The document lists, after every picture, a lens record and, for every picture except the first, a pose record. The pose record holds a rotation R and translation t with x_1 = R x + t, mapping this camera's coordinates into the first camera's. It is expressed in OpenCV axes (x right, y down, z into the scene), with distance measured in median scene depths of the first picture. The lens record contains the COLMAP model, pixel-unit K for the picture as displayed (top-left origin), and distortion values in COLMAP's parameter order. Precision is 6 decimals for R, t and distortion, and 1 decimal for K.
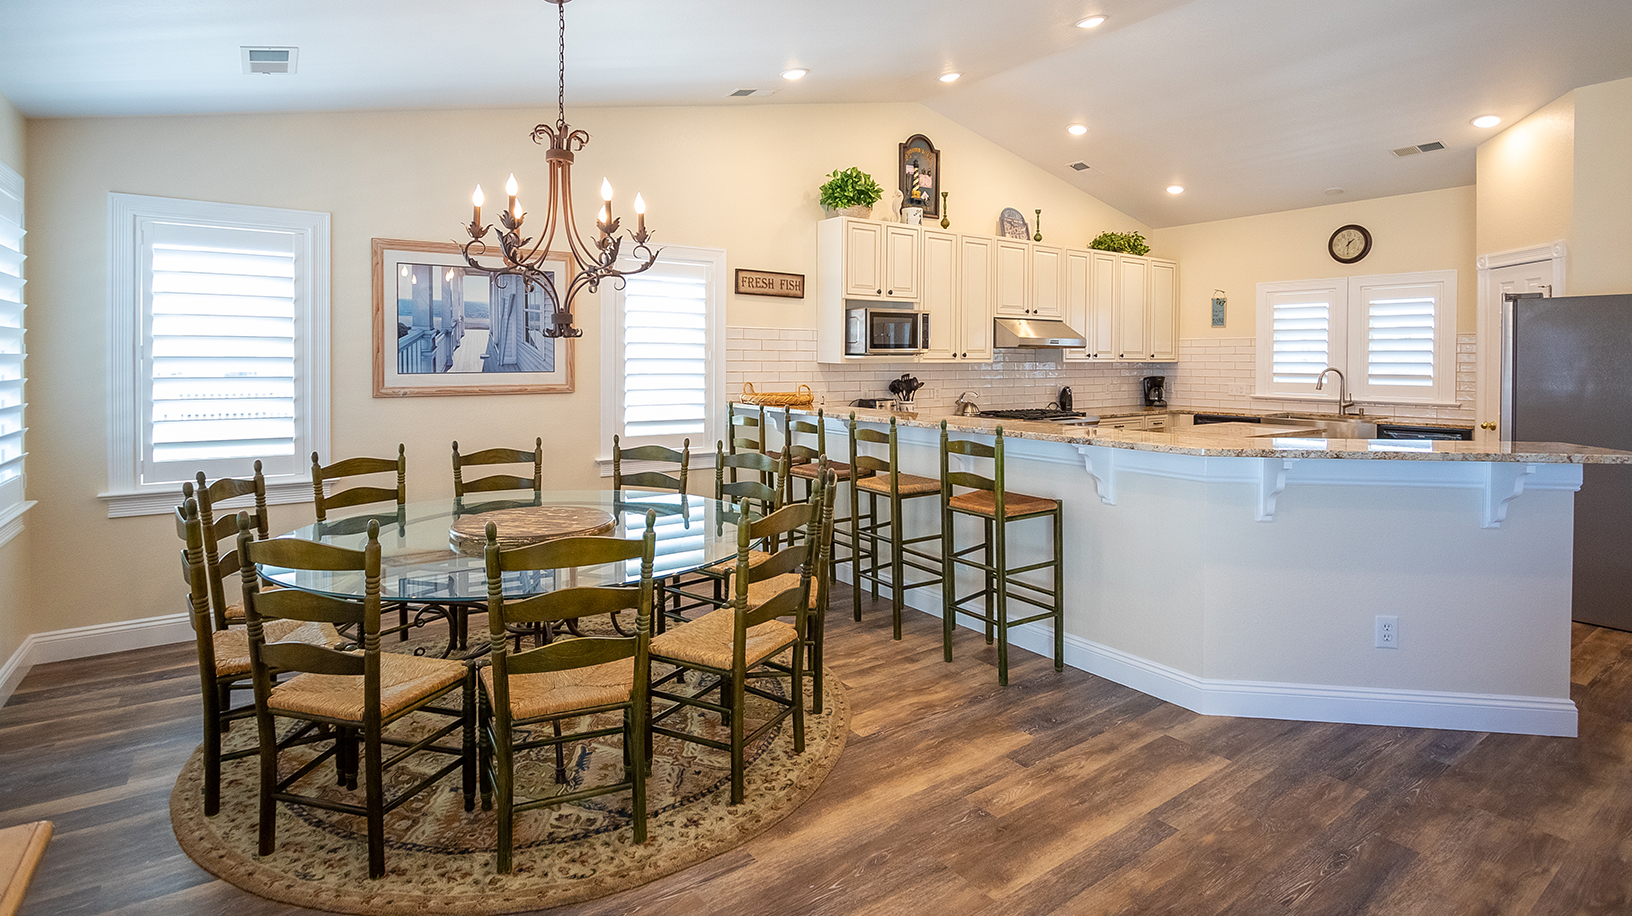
lens RADIAL K [[812.7, 0, 816.0], [0, 812.7, 458.0], [0, 0, 1]] dist [-0.000246, -0.000505]
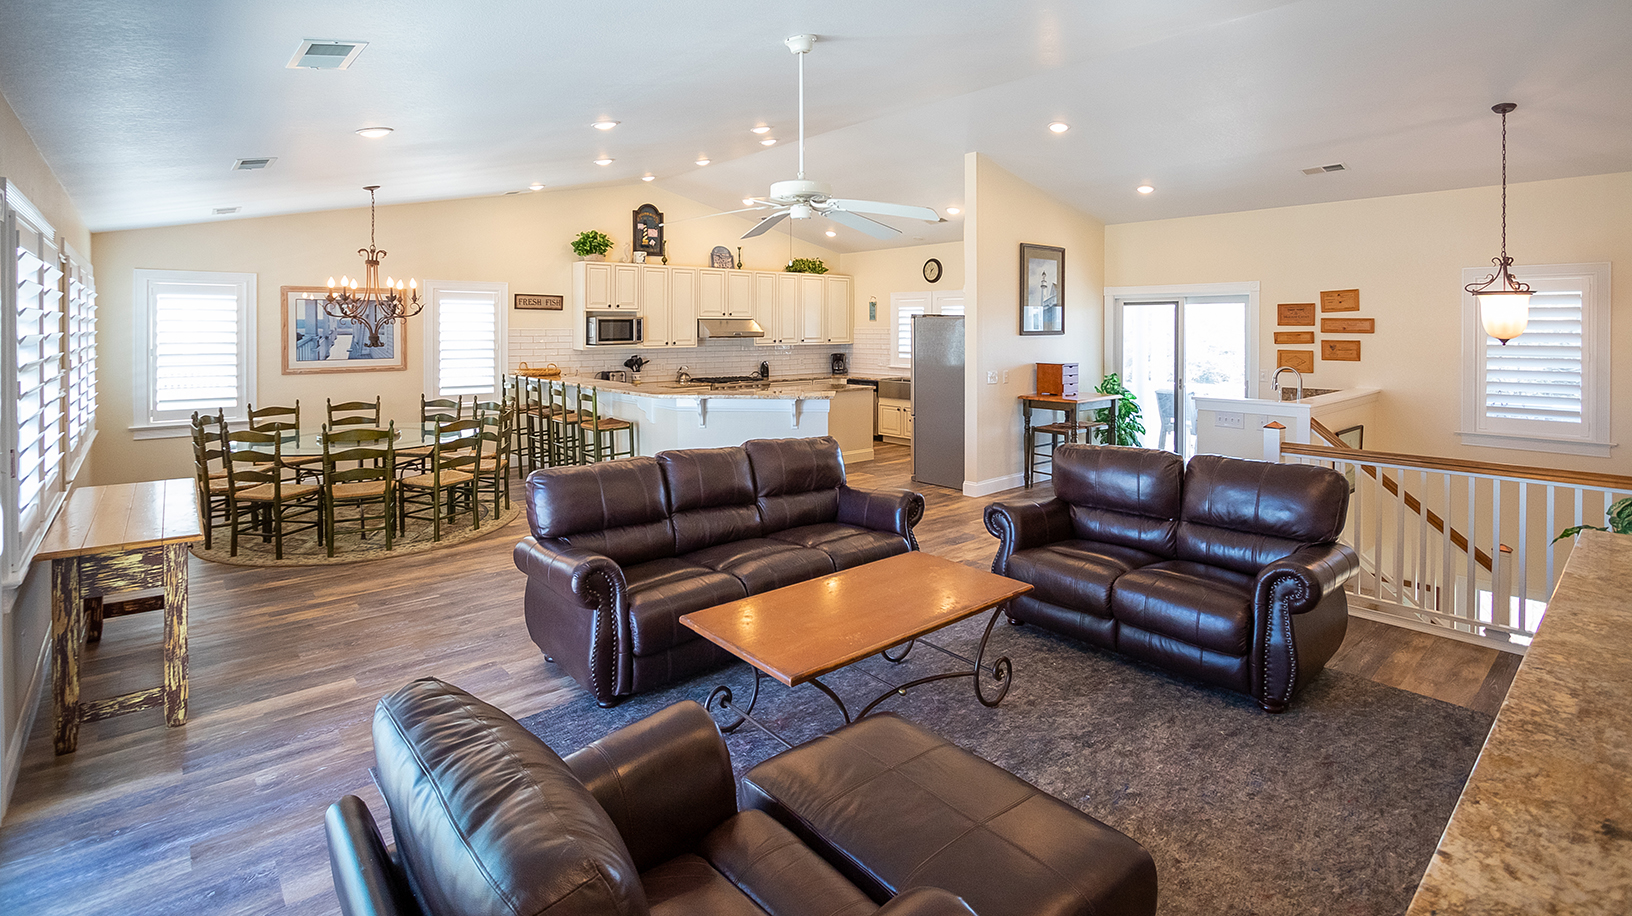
lens RADIAL K [[791.5, 0, 815.8], [0, 791.5, 400.4], [0, 0, 1]] dist [-0.003293, -0.000386]
pose [[0.996024, -0.012129, 0.088258, 0.409349], [0.014565, 0.999529, -0.027010, 0.040029], [-0.087889, 0.028188, 0.995731, -0.723664]]
